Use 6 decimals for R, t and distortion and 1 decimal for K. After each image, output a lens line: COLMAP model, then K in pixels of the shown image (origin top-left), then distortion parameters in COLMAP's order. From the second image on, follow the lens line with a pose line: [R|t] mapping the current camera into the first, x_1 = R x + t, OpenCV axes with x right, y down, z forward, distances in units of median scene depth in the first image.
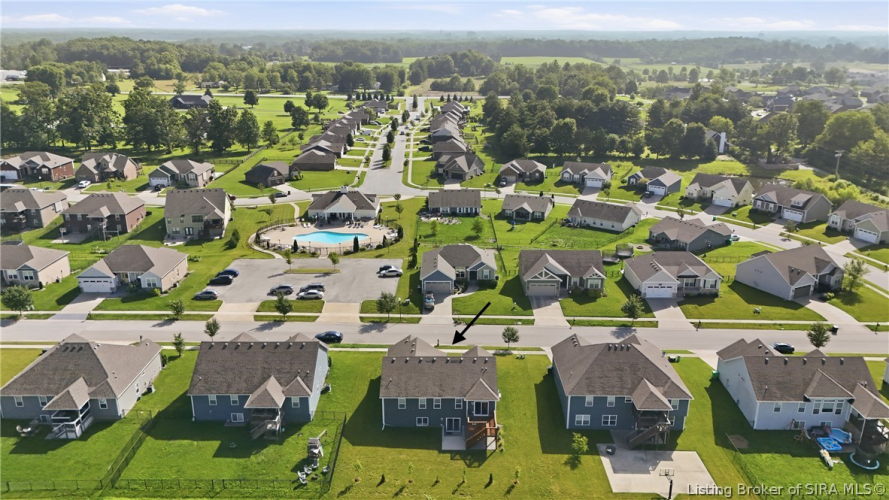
lens RADIAL K [[660.3, 0, 430.8], [0, 660.3, 249.1], [0, 0, 1]] dist [0.092967, -0.108743]
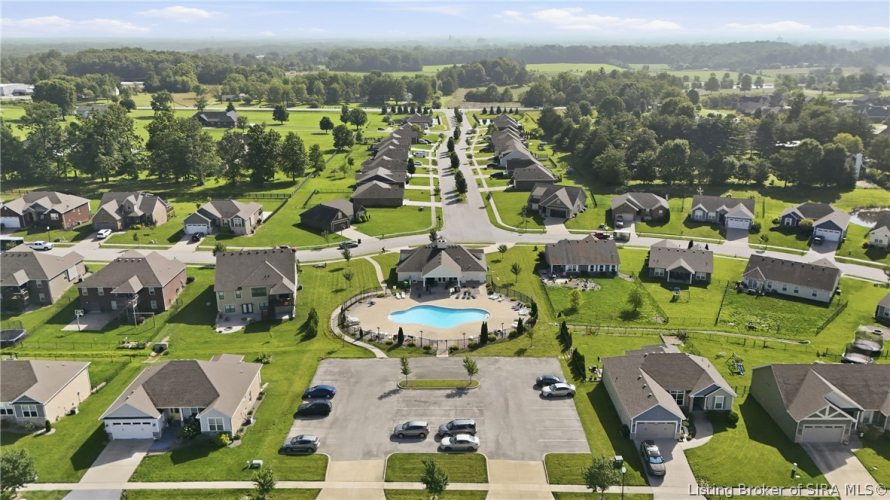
lens RADIAL K [[661.0, 0, 431.3], [0, 661.0, 249.1], [0, 0, 1]] dist [0.092967, -0.108743]
pose [[0.999927, -0.006457, -0.010221, -0.109189], [0.006352, 0.999926, -0.010342, -0.061088], [0.010287, 0.010276, 0.999894, 0.190160]]
